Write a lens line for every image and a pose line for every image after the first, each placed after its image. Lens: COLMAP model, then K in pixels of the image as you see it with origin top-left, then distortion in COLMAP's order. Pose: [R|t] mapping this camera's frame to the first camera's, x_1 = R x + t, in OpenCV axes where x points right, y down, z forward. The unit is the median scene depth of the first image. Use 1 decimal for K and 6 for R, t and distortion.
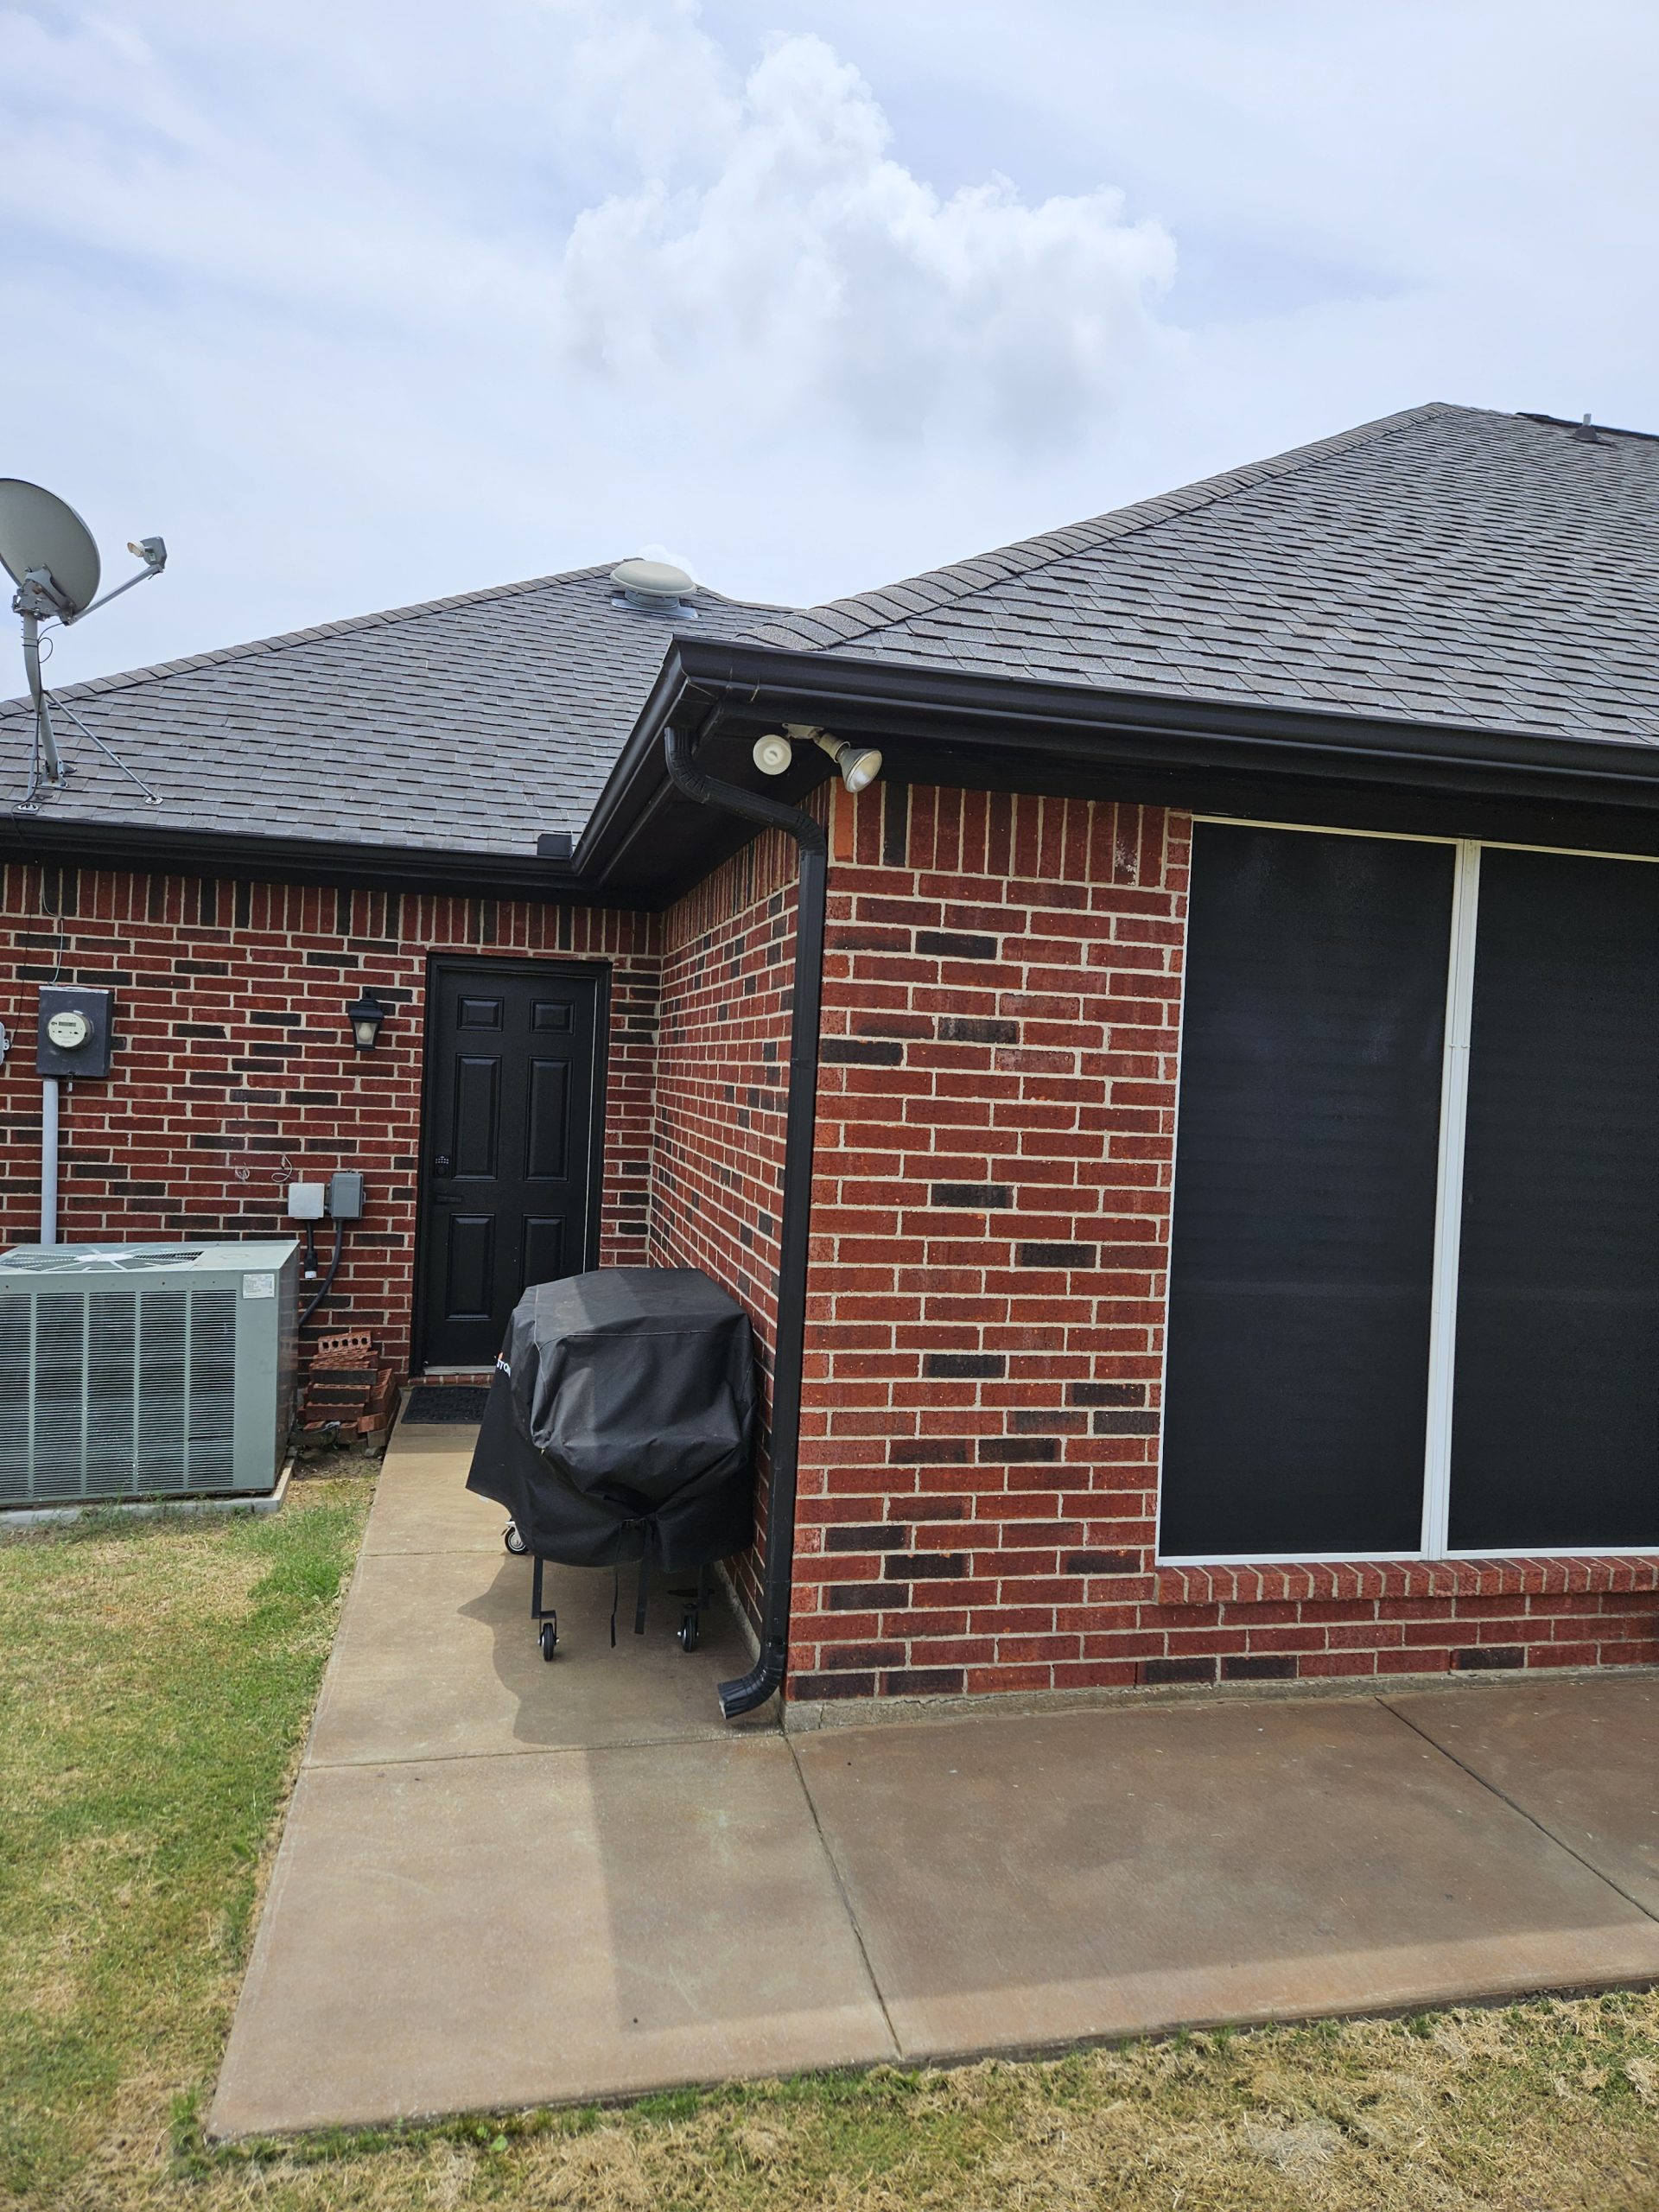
lens RADIAL K [[1472.4, 0, 833.9], [0, 1472.4, 1089.9], [0, 0, 1]] dist [0.081764, -0.063385]
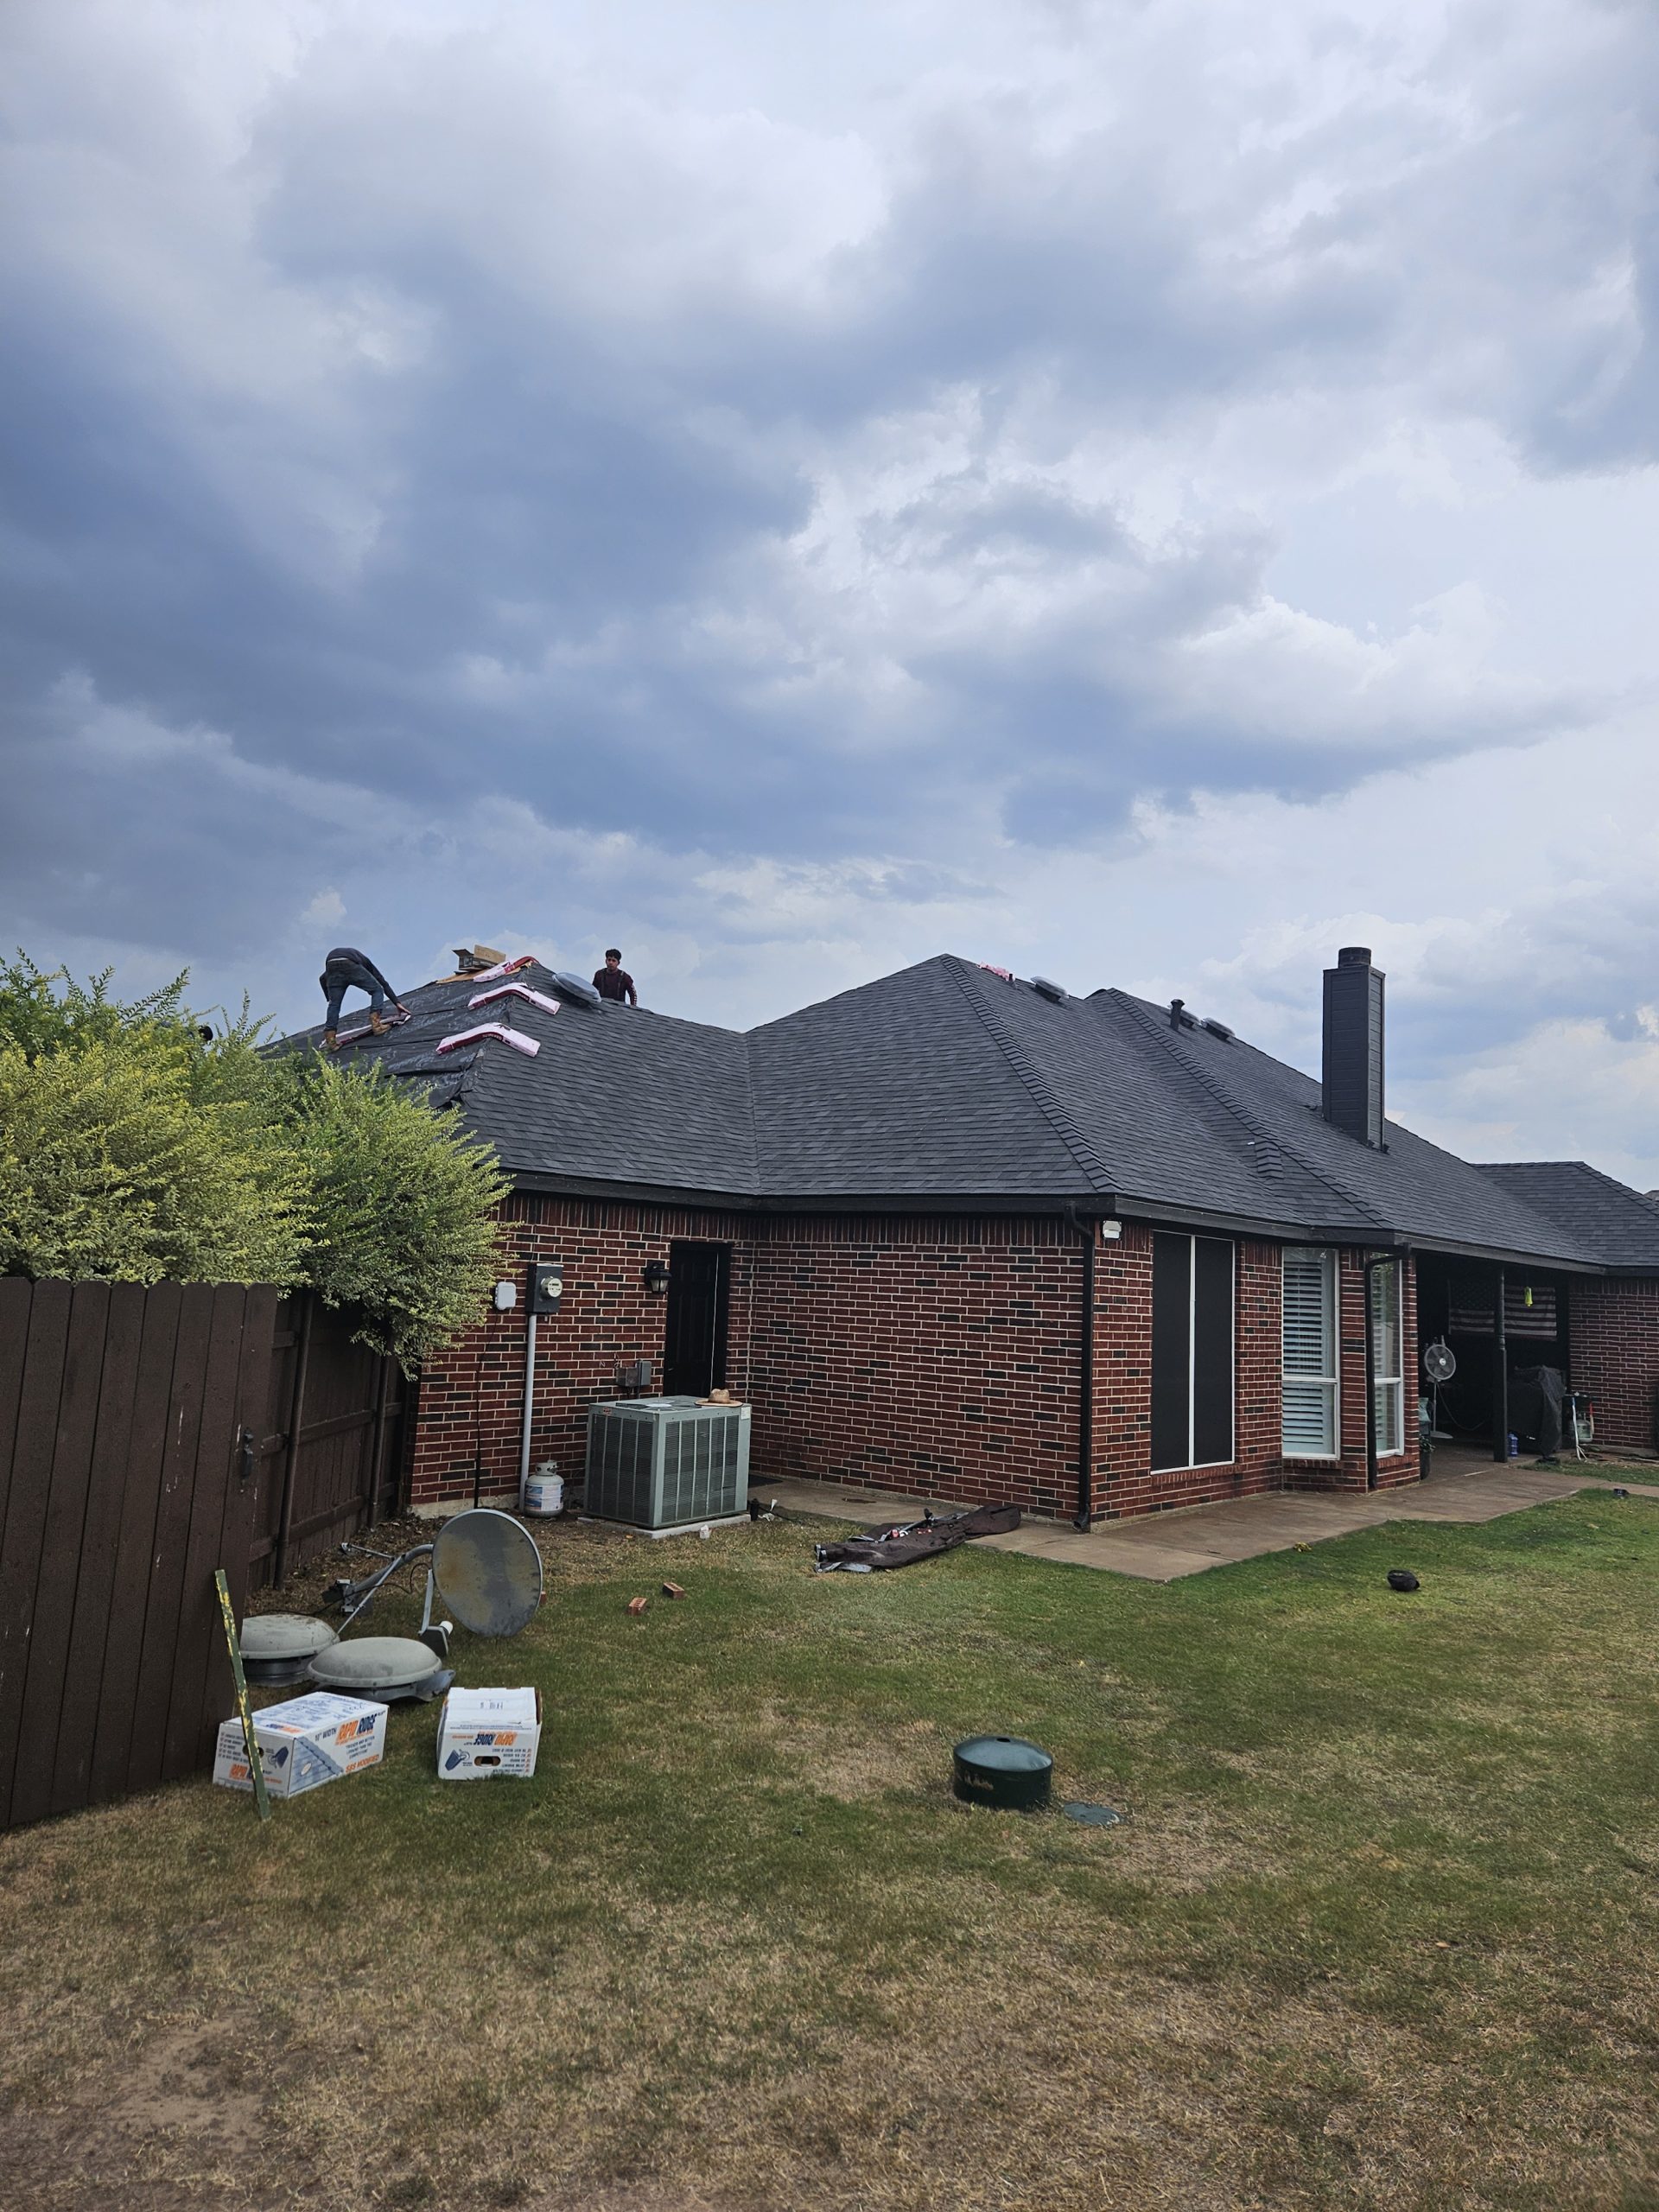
lens RADIAL K [[1472.4, 0, 828.9], [0, 1472.4, 1101.4], [0, 0, 1]] dist [0.081764, -0.063385]
pose [[0.794888, 0.063601, 0.603414, -1.624530], [0.001283, 0.994313, -0.106492, -0.088623], [-0.606755, 0.085424, 0.790286, -0.801694]]
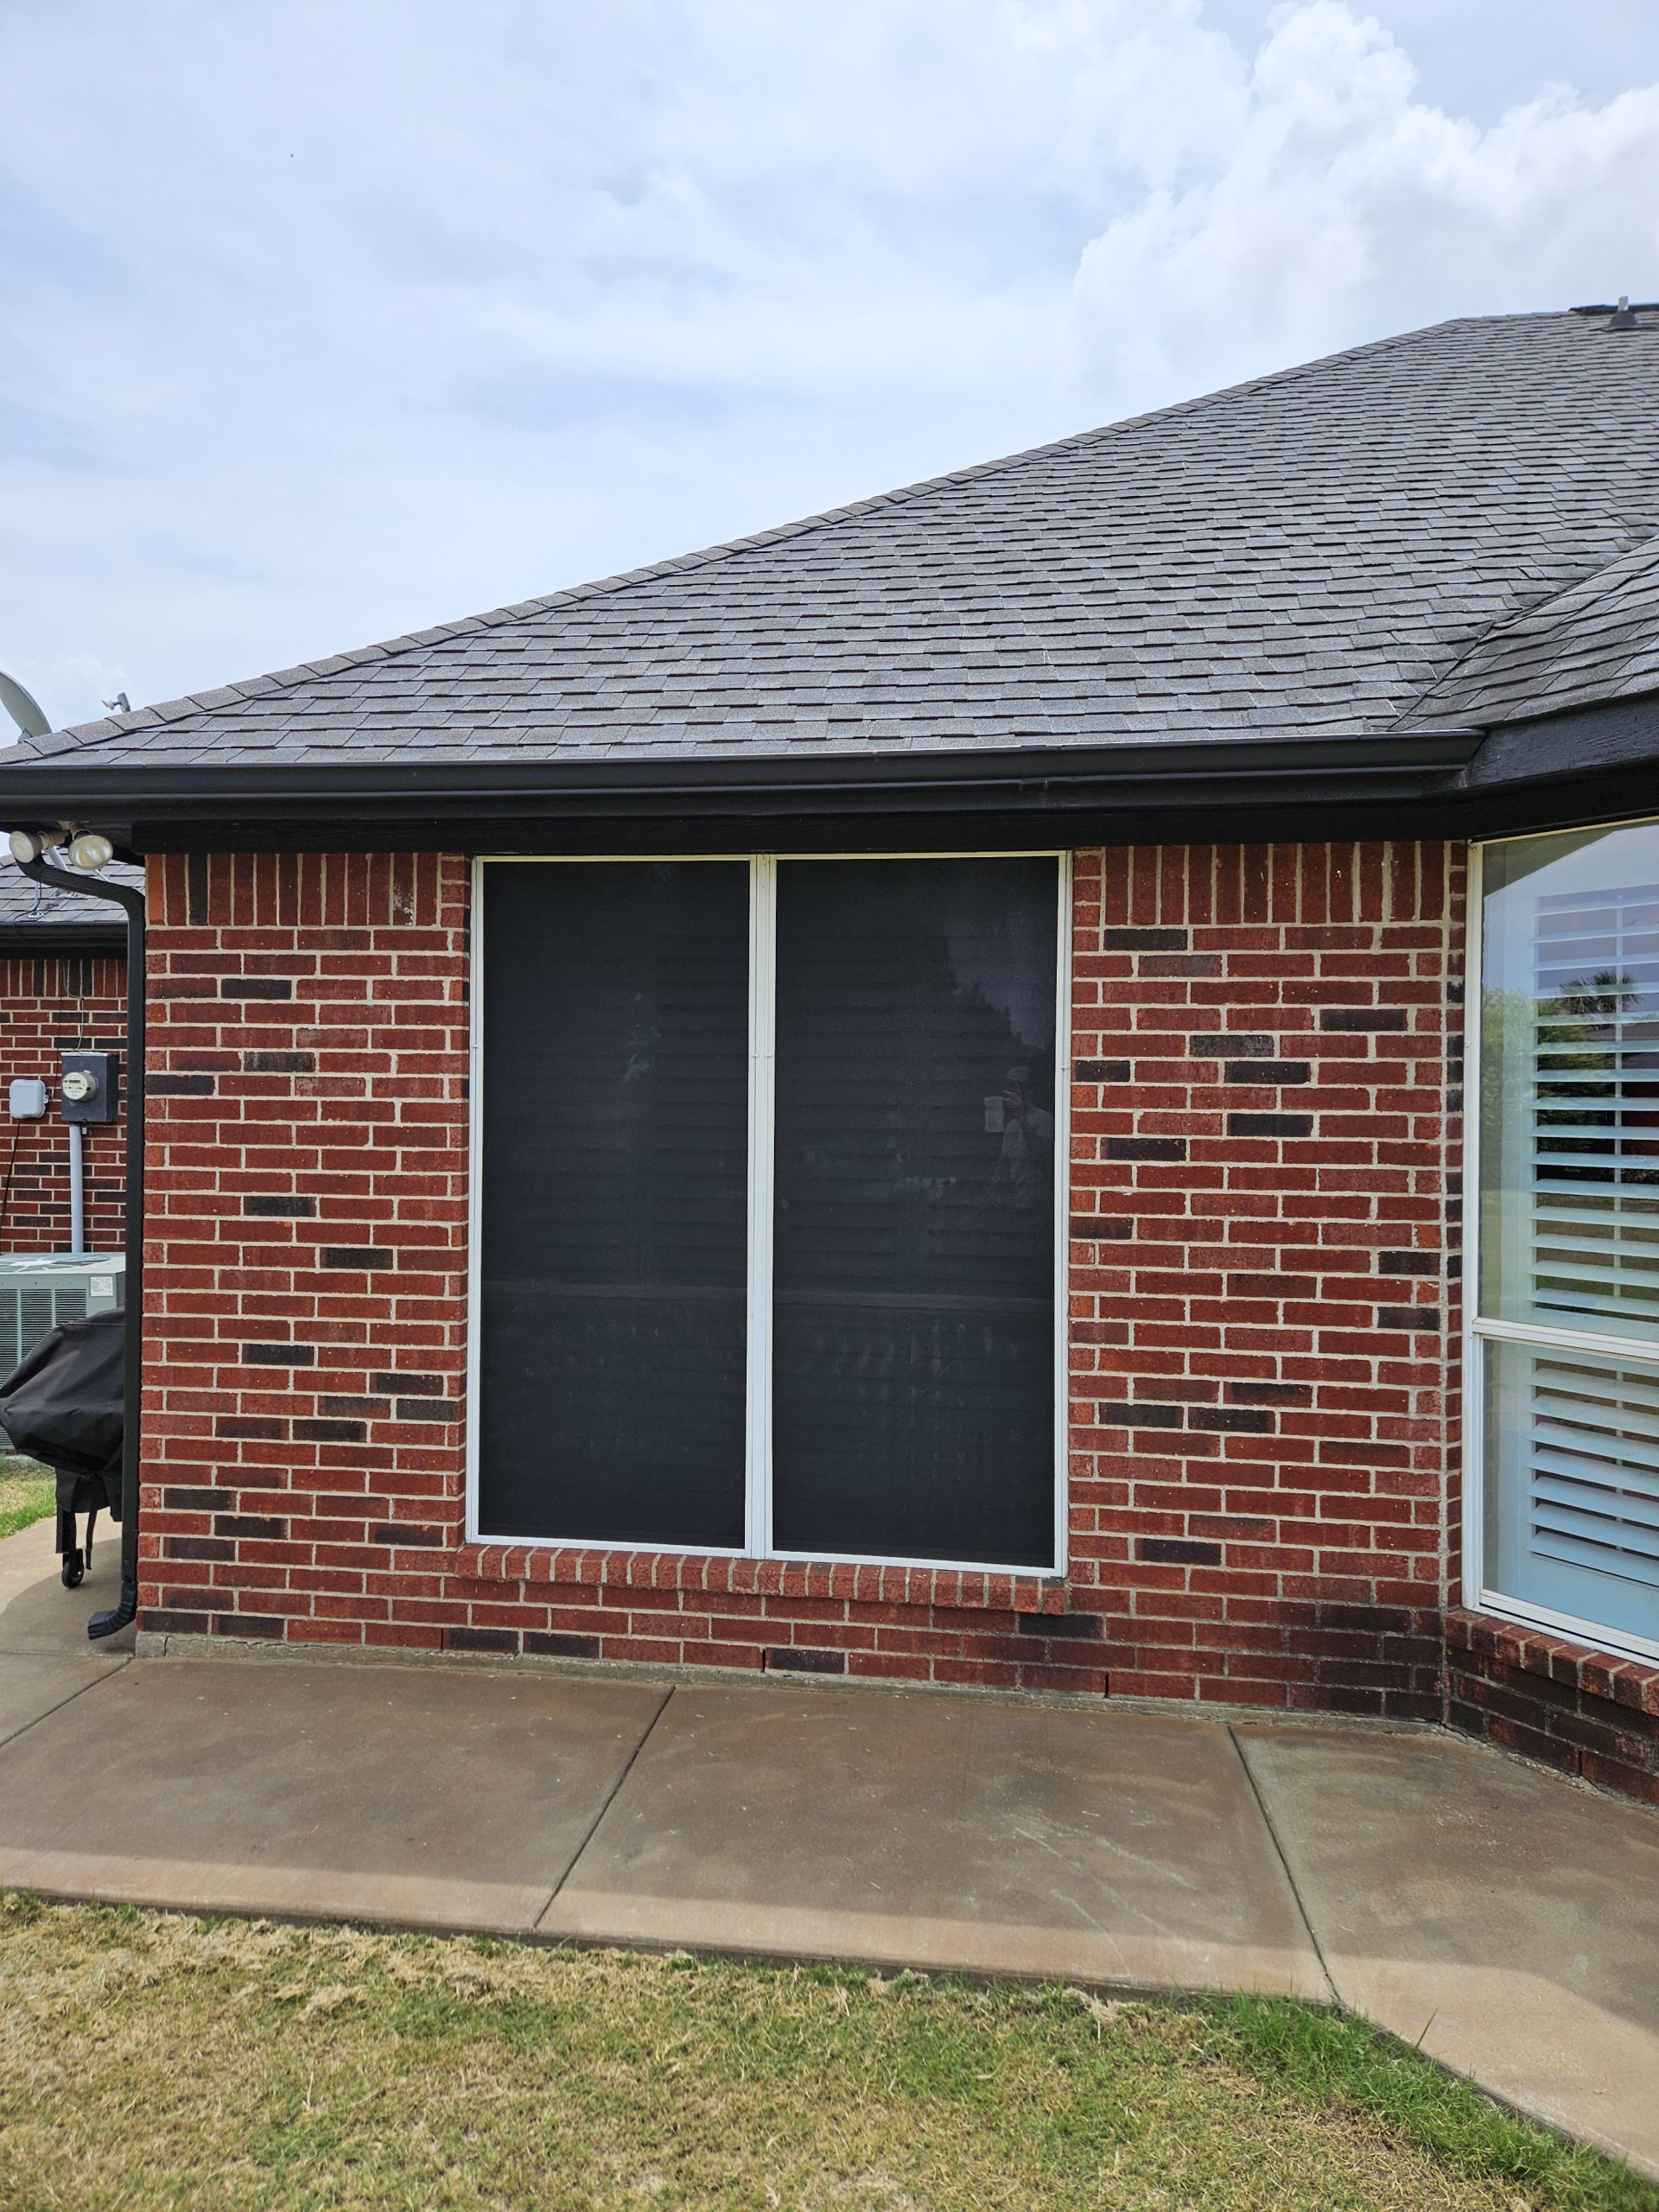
lens RADIAL K [[1472.4, 0, 795.1], [0, 1472.4, 1097.6], [0, 0, 1]] dist [0.081764, -0.063385]
pose [[0.928452, -0.034932, -0.369806, 0.630581], [0.029809, 0.999364, -0.019560, 0.015555], [0.370254, 0.007137, 0.928903, 0.051932]]
